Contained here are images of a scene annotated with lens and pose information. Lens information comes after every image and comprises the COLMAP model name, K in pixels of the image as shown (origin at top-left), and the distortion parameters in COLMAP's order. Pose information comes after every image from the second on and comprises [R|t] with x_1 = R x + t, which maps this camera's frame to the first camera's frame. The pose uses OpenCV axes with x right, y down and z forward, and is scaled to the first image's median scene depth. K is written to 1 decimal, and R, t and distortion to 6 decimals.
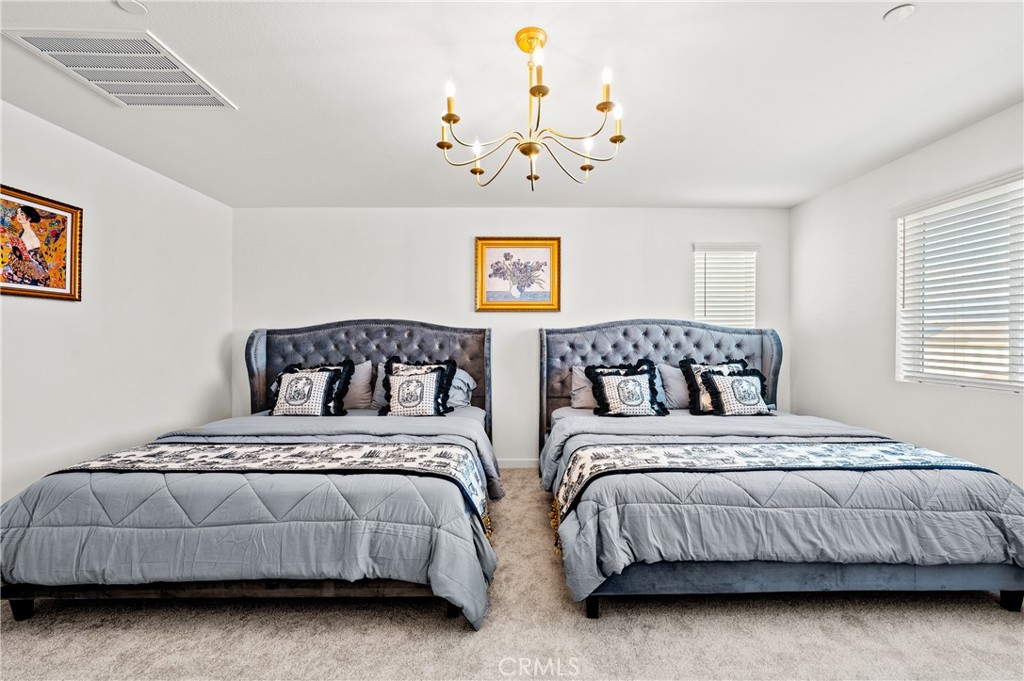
lens RADIAL K [[434.9, 0, 511.7], [0, 434.9, 331.2], [0, 0, 1]] dist [-0.004294, -0.001734]
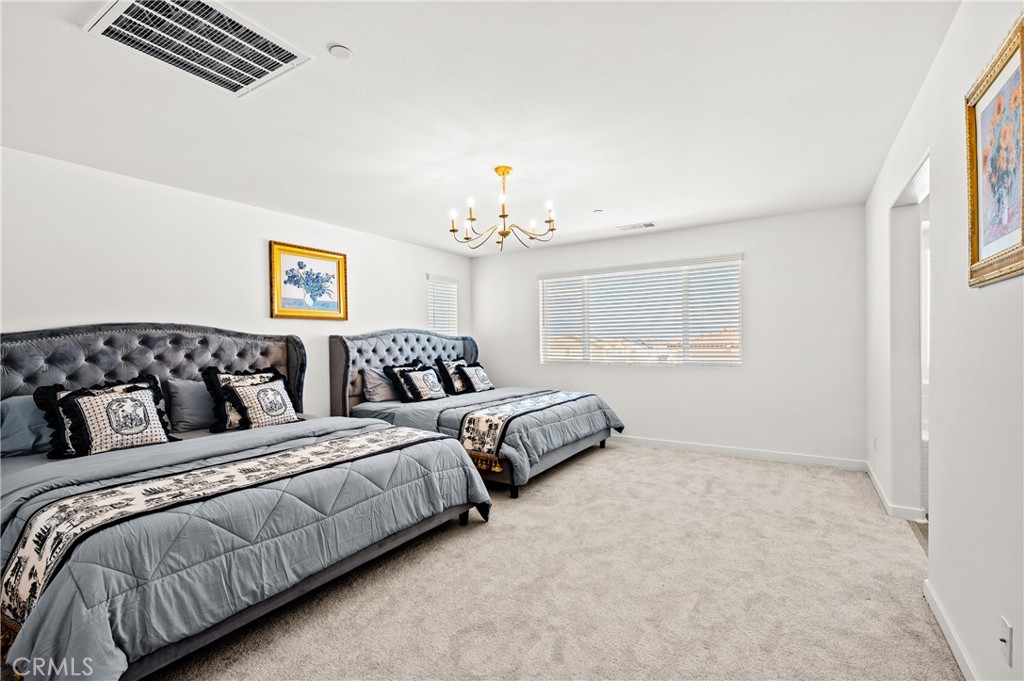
lens RADIAL K [[466.1, 0, 511.7], [0, 466.1, 344.0], [0, 0, 1]] dist [-0.033377, -0.000425]
pose [[0.537338, -0.010144, 0.843306, -0.671981], [-0.000619, 0.999923, 0.012423, -0.000034], [-0.843367, -0.007198, 0.537290, -0.006443]]
